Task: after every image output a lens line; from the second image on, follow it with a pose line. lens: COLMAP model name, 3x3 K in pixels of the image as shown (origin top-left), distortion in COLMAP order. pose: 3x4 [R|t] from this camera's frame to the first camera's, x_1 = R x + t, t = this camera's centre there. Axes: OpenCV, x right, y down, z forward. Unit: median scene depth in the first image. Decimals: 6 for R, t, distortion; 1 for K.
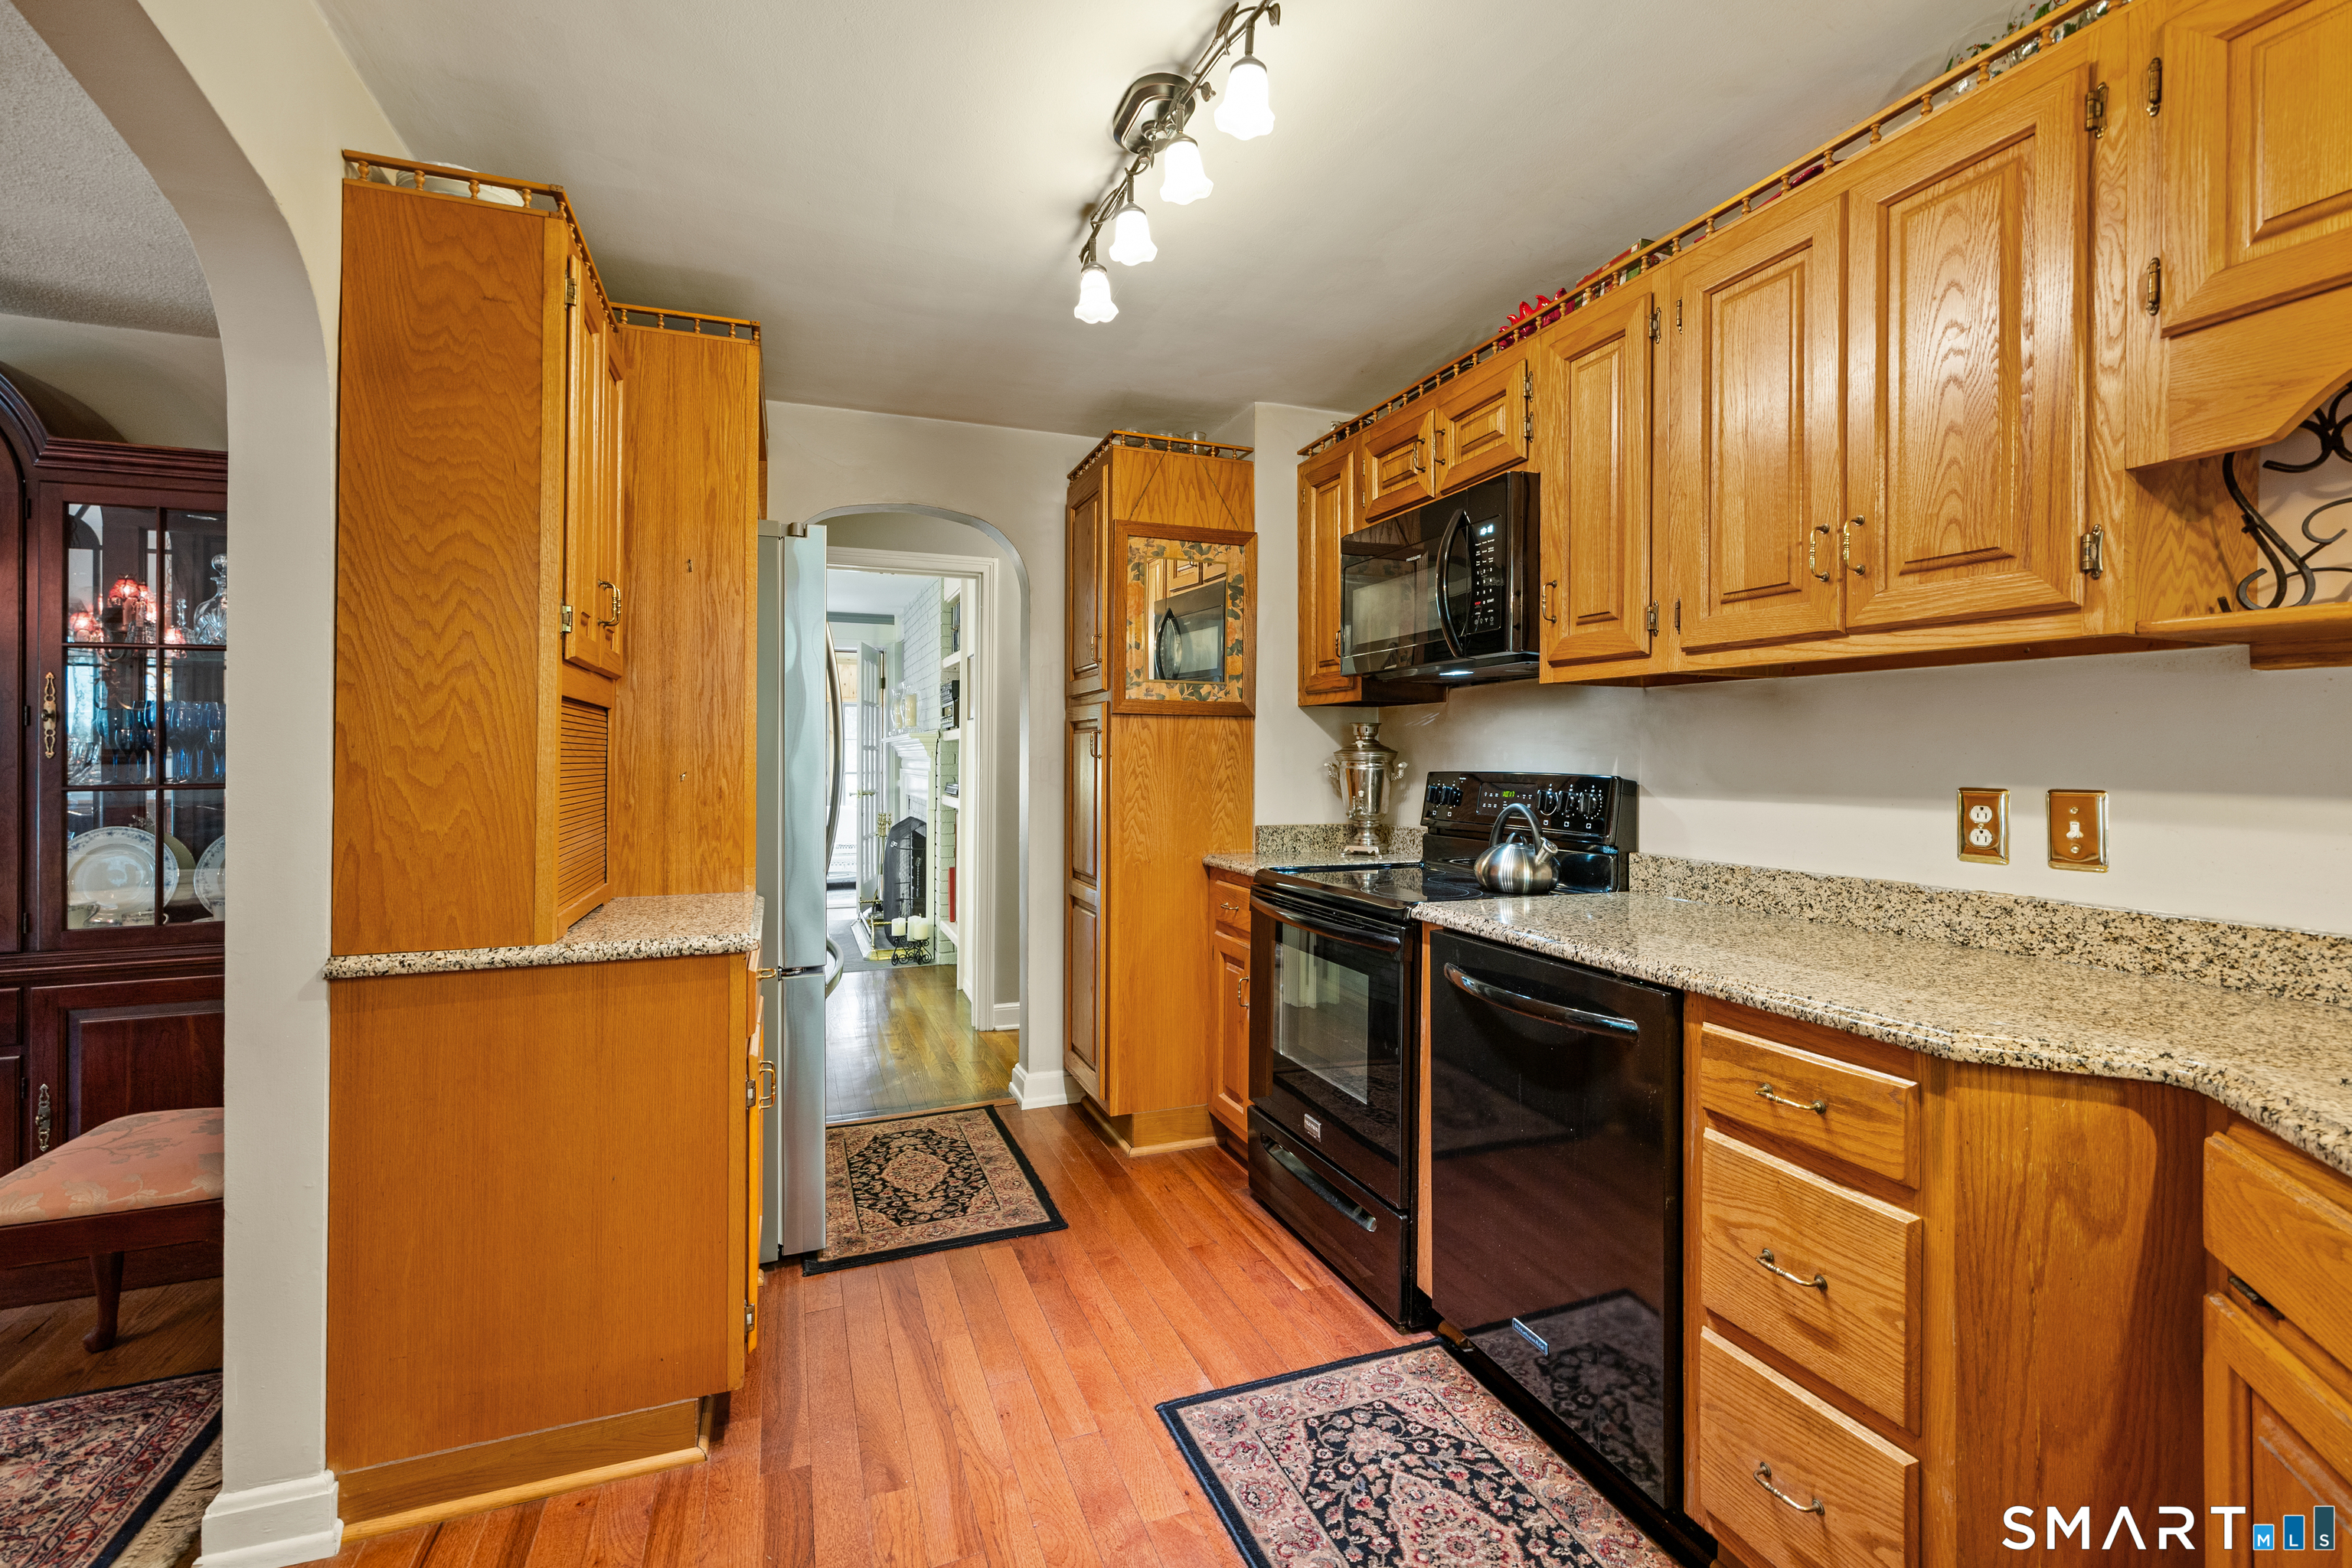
lens RADIAL K [[1036.6, 0, 1170.2], [0, 1036.6, 741.8], [0, 0, 1]] dist [-0.000674, 0.000519]
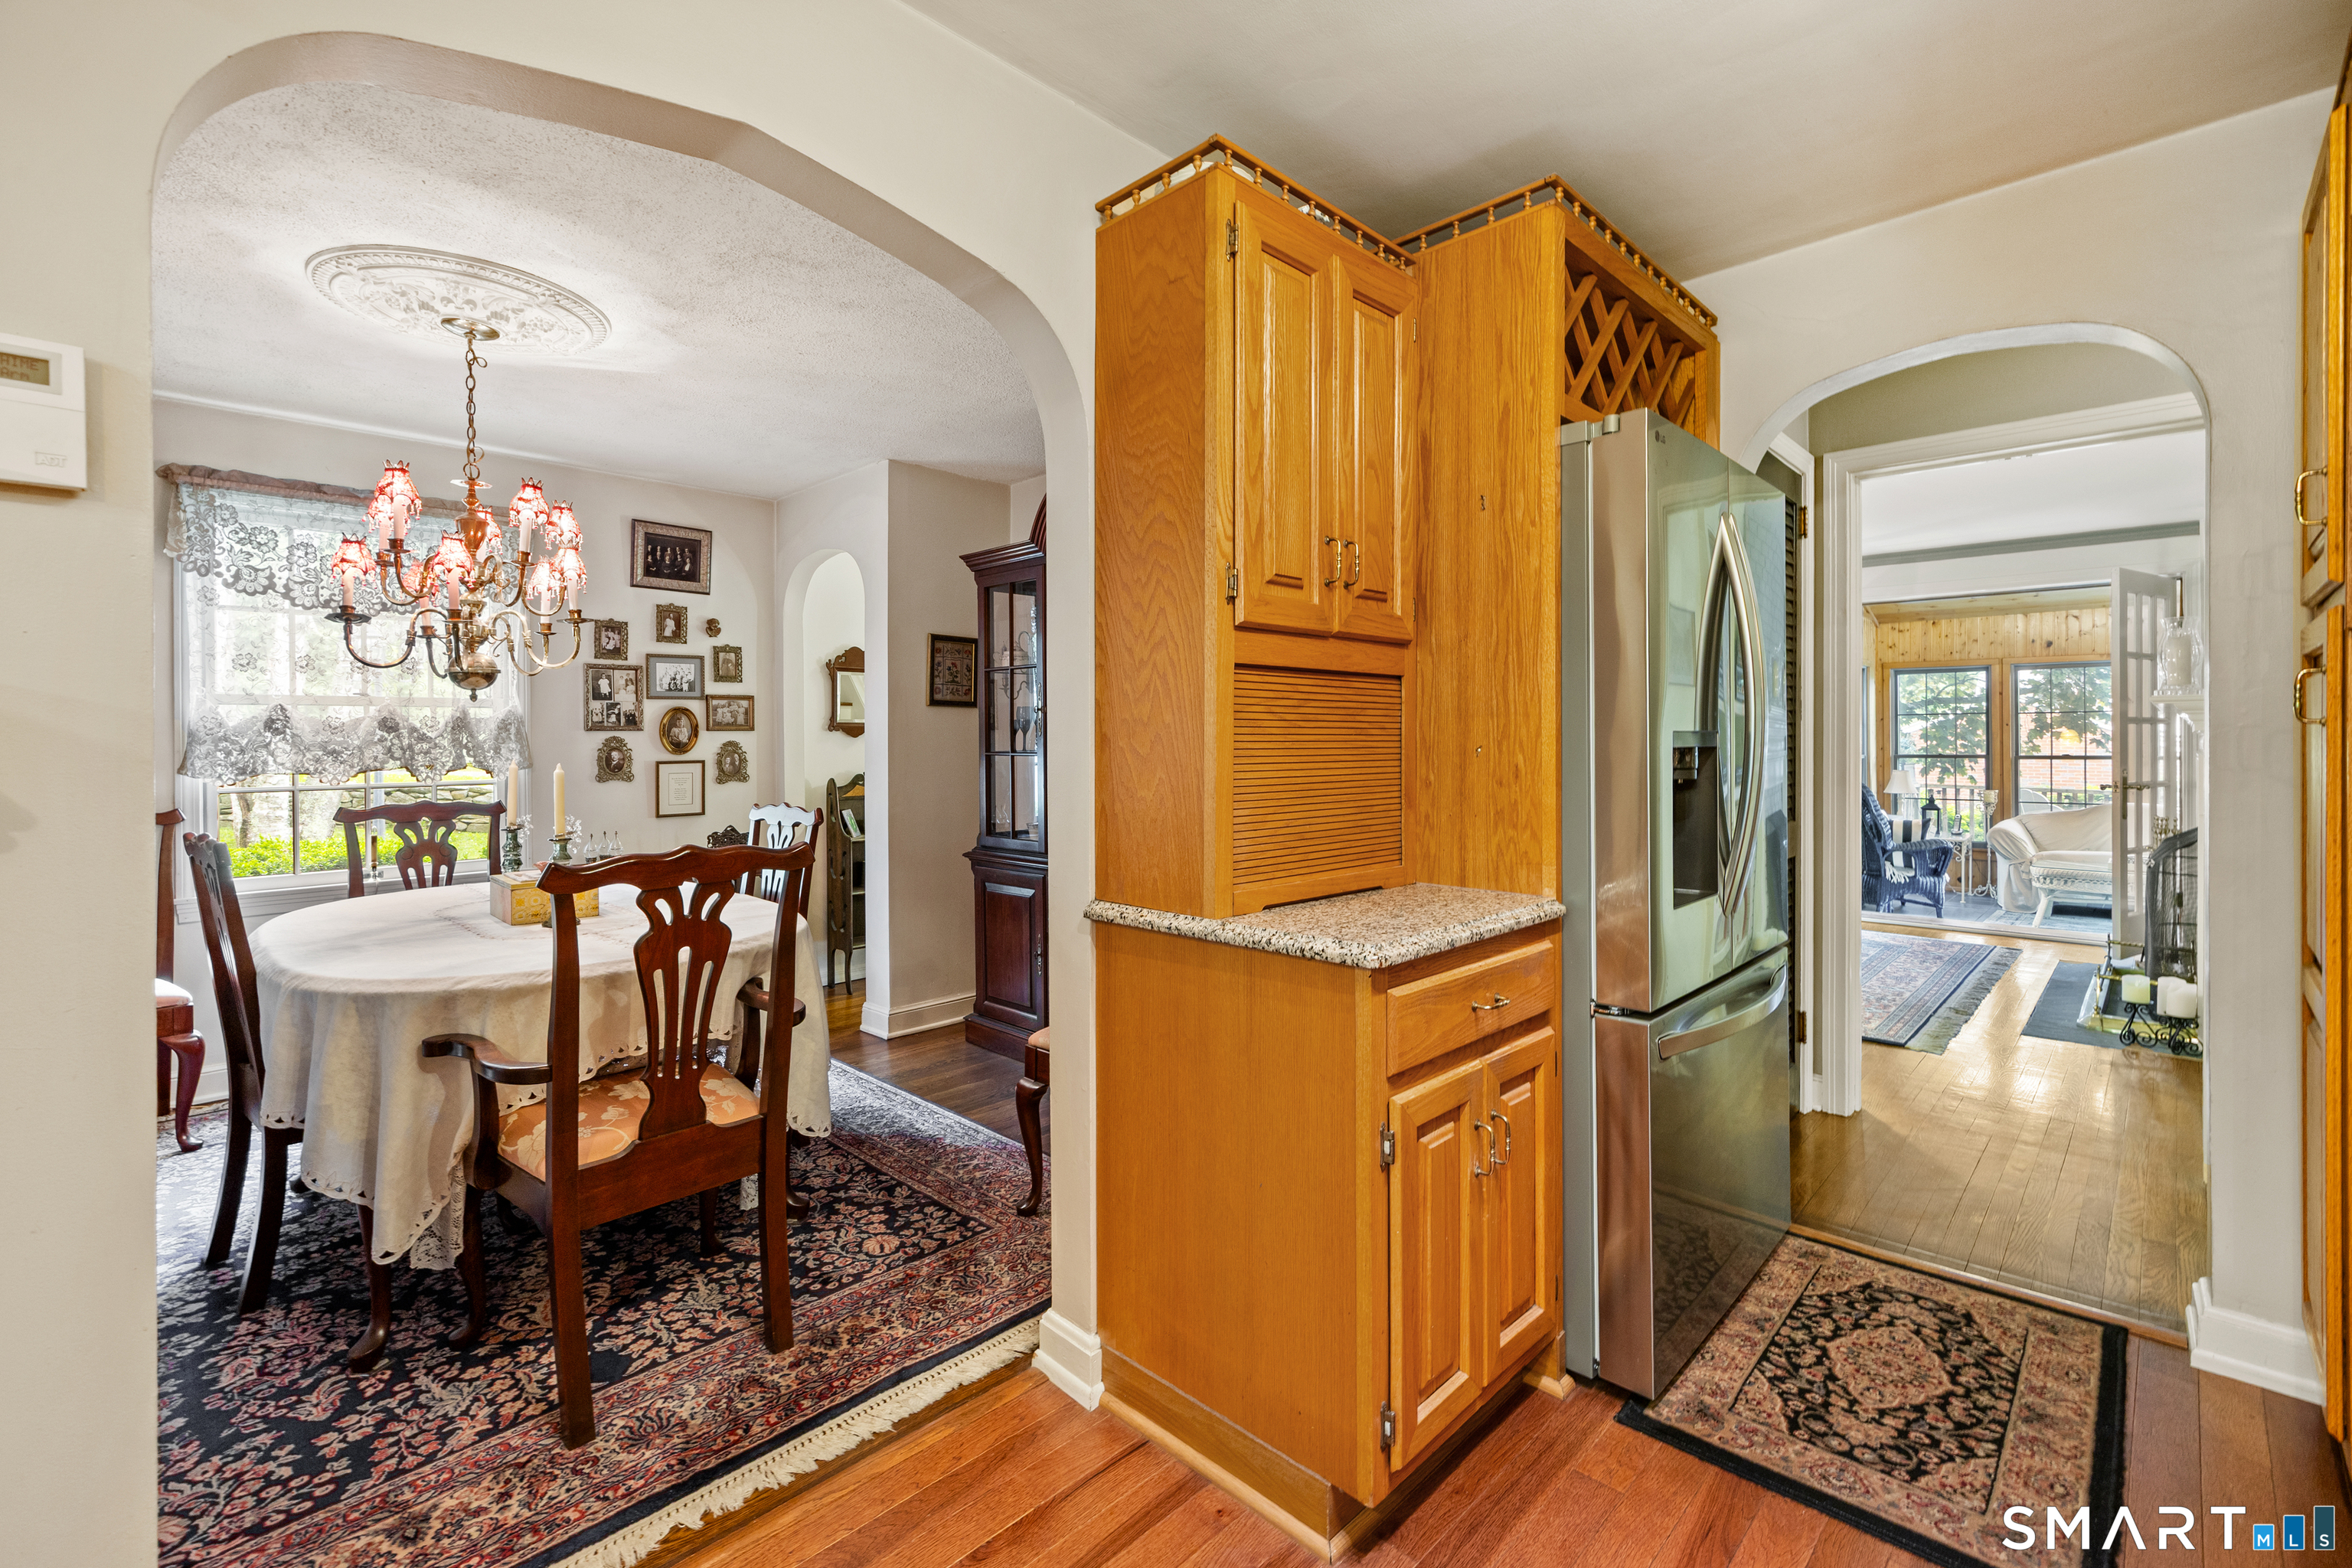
lens RADIAL K [[1021.1, 0, 1175.4], [0, 1021.1, 737.3], [0, 0, 1]] dist [0.000385, 0.001101]
pose [[0.411698, -0.002748, -0.911316, 0.194435], [0.015896, 0.999865, 0.004166, 0.014644], [0.911182, -0.016202, 0.411686, 0.424560]]
